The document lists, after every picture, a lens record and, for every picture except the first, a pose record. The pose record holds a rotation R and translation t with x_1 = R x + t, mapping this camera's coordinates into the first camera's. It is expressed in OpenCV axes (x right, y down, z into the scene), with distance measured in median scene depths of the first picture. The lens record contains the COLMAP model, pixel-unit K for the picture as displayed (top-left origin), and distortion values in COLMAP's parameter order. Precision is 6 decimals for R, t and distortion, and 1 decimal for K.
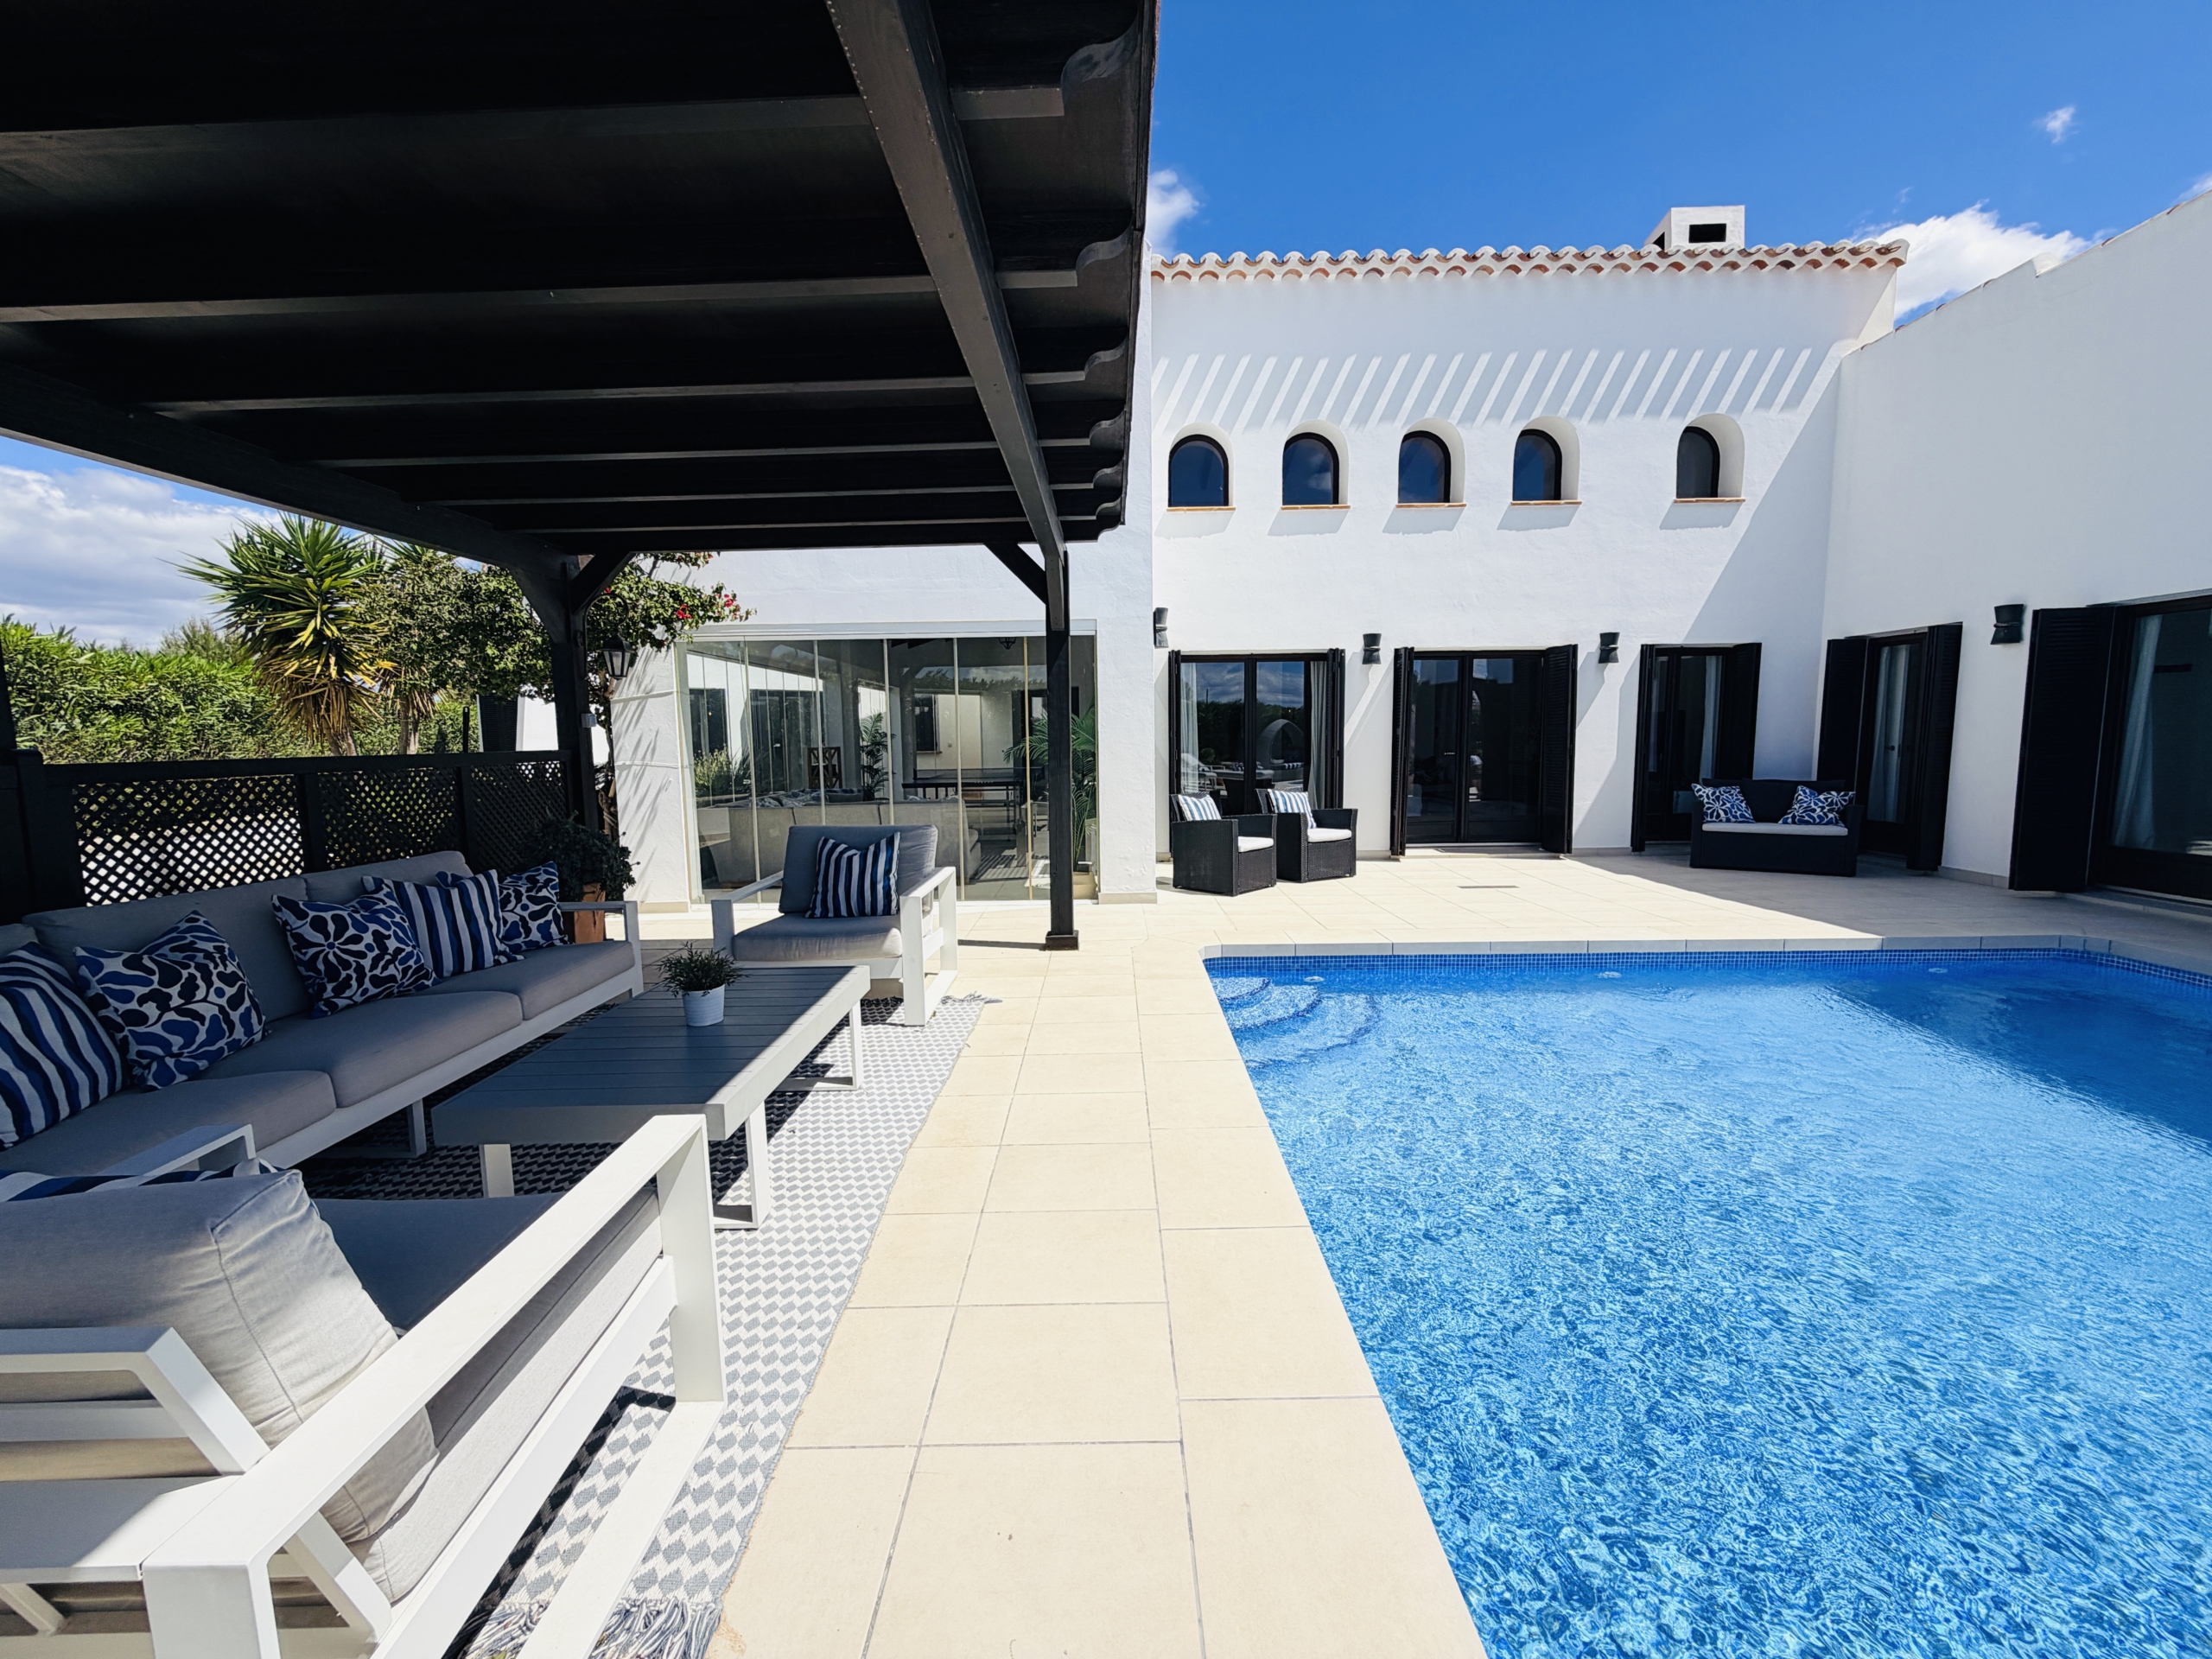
lens RADIAL K [[873.2, 0, 1099.5], [0, 873.2, 823.5], [0, 0, 1]] dist [0.000612, -0.001150]
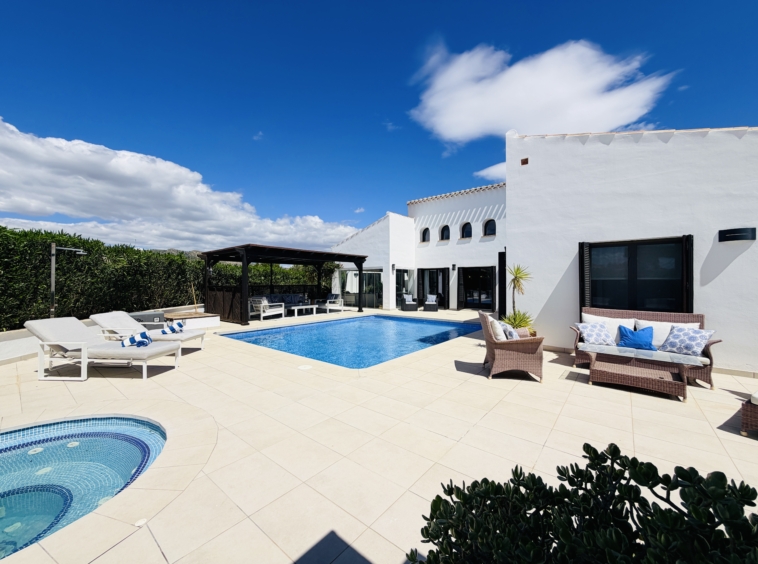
lens RADIAL K [[299.2, 0, 374.6], [0, 299.2, 283.6], [0, 0, 1]] dist [0.000612, -0.001150]
pose [[0.774406, 0.016552, -0.632472, 1.111299], [-0.073512, 0.995241, -0.063964, 0.035765], [0.628403, 0.096029, 0.771938, -0.627358]]
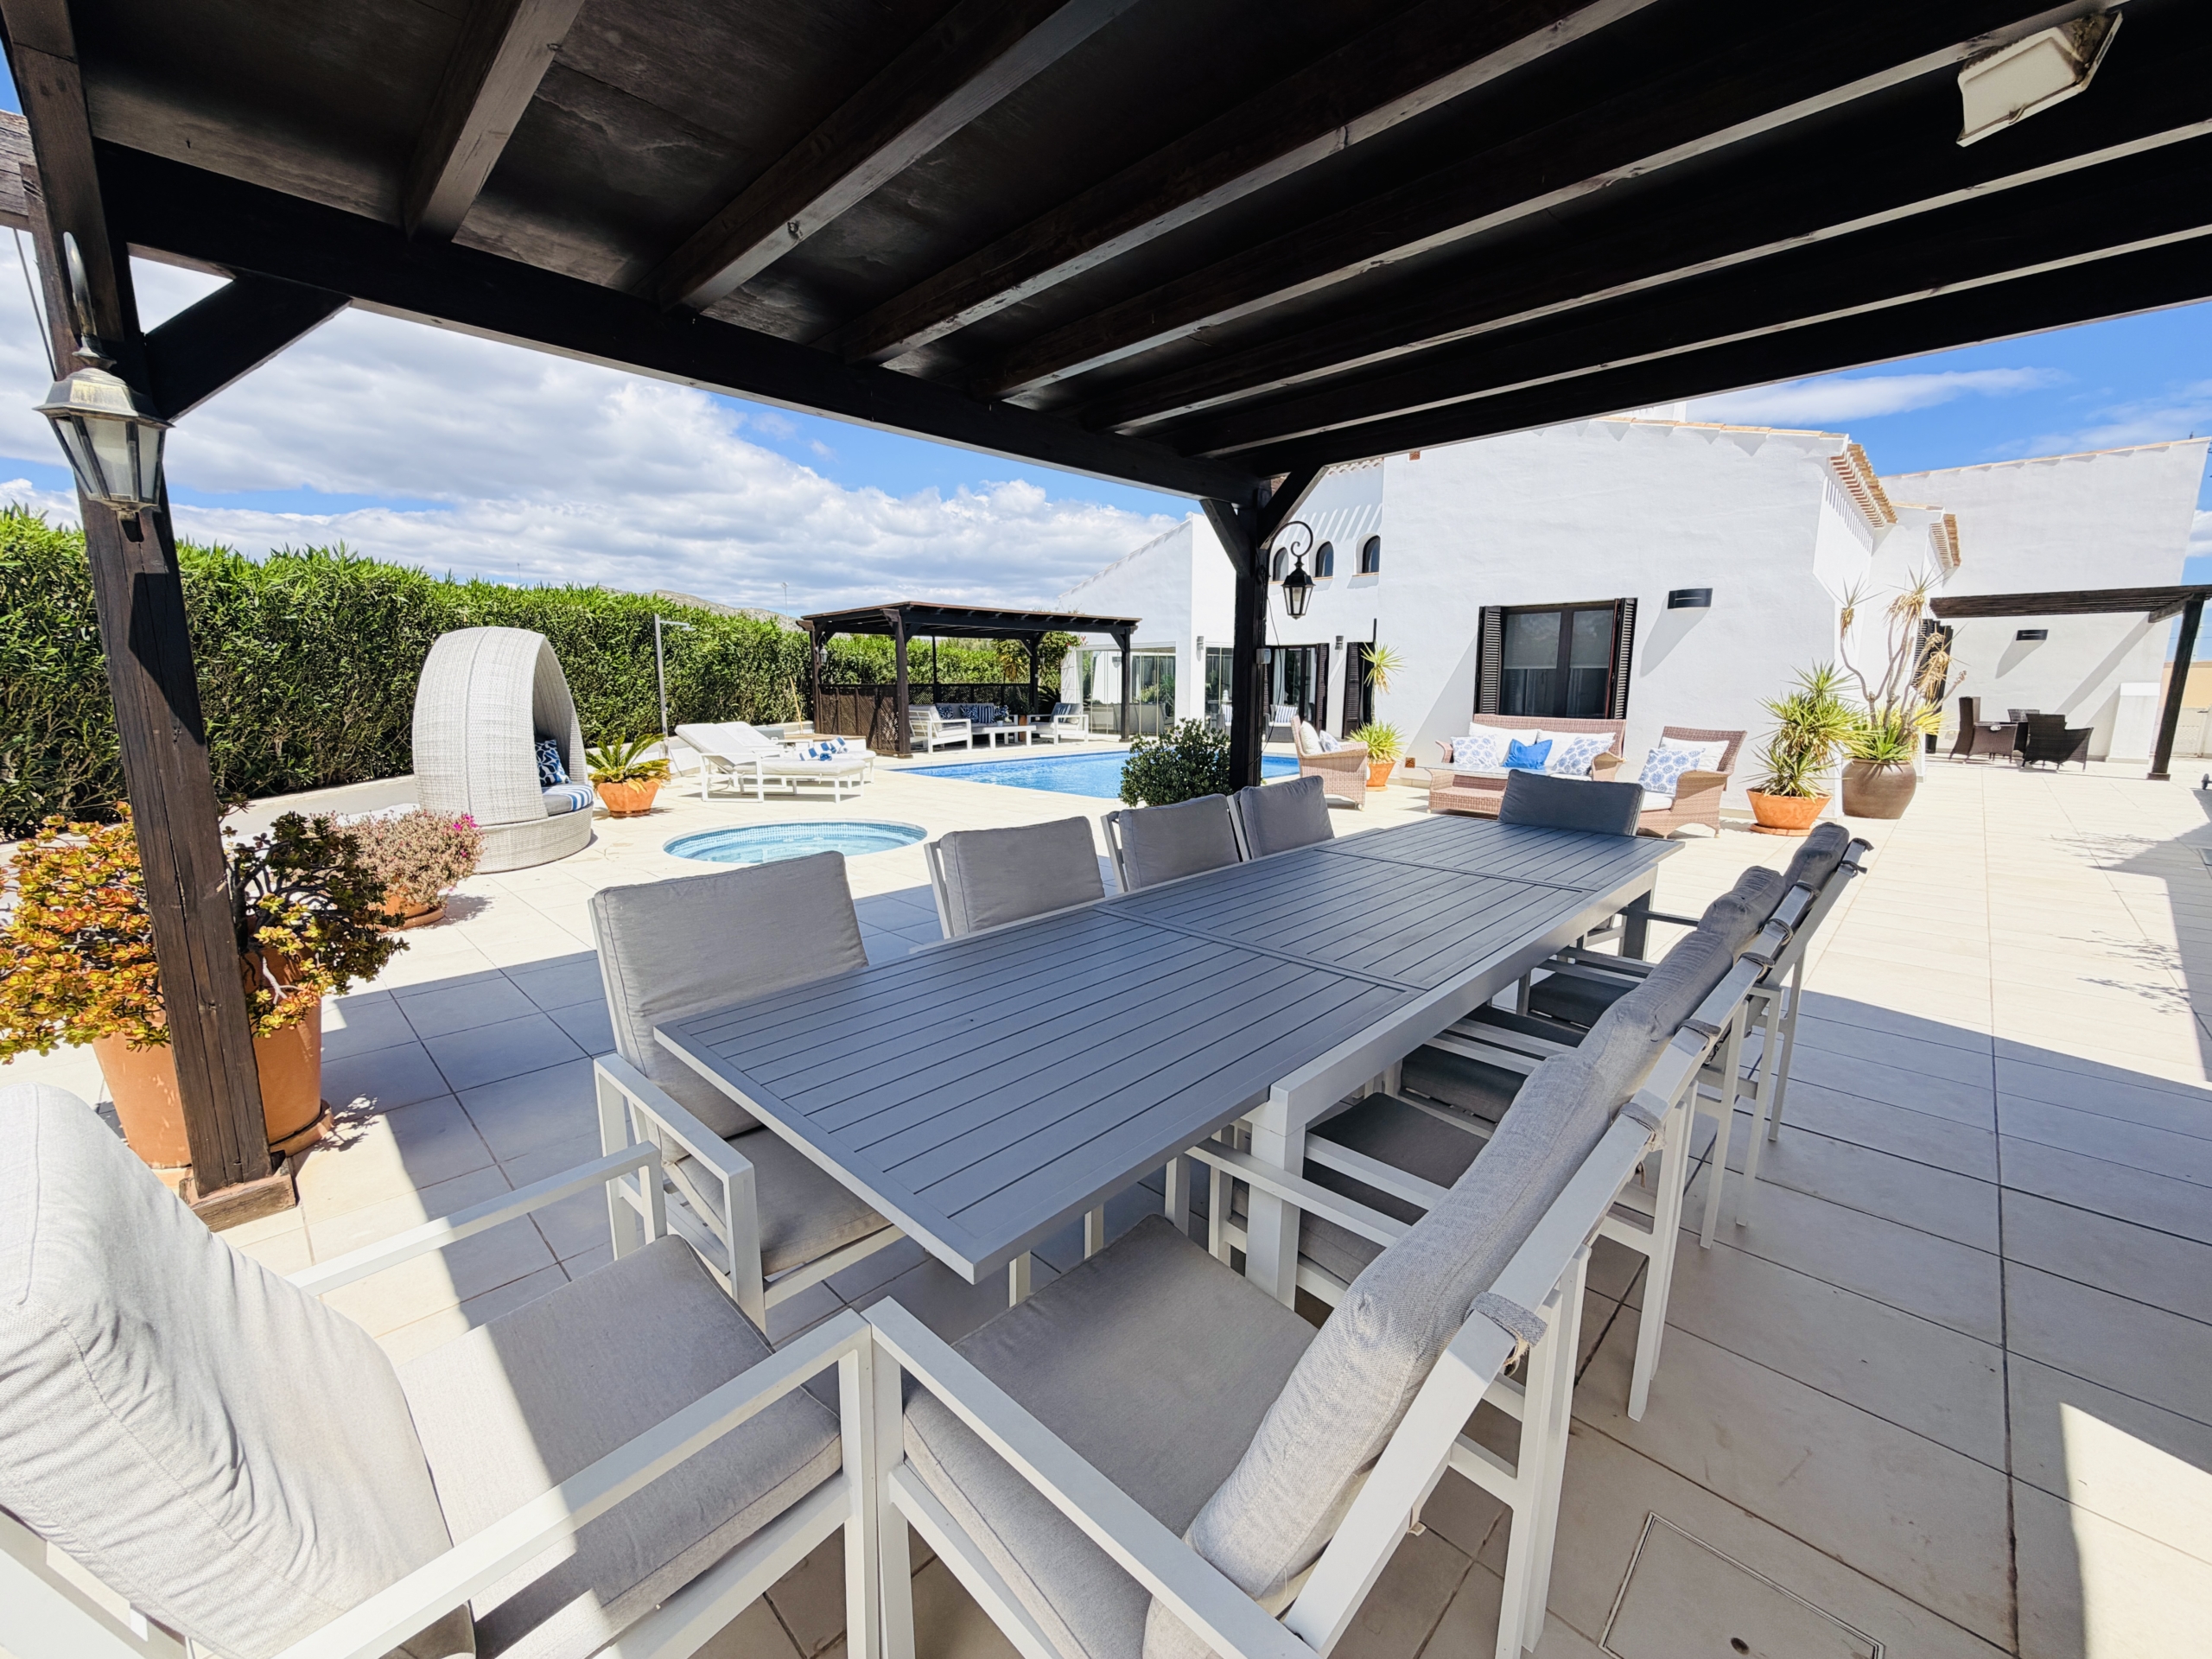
lens RADIAL K [[873.2, 0, 1099.5], [0, 873.2, 822.5], [0, 0, 1]] dist [0.000612, -0.001150]
pose [[0.718207, 0.123292, -0.684820, 1.522315], [-0.077256, 0.992221, 0.097613, 0.083079], [0.691528, -0.017200, 0.722145, -1.051923]]
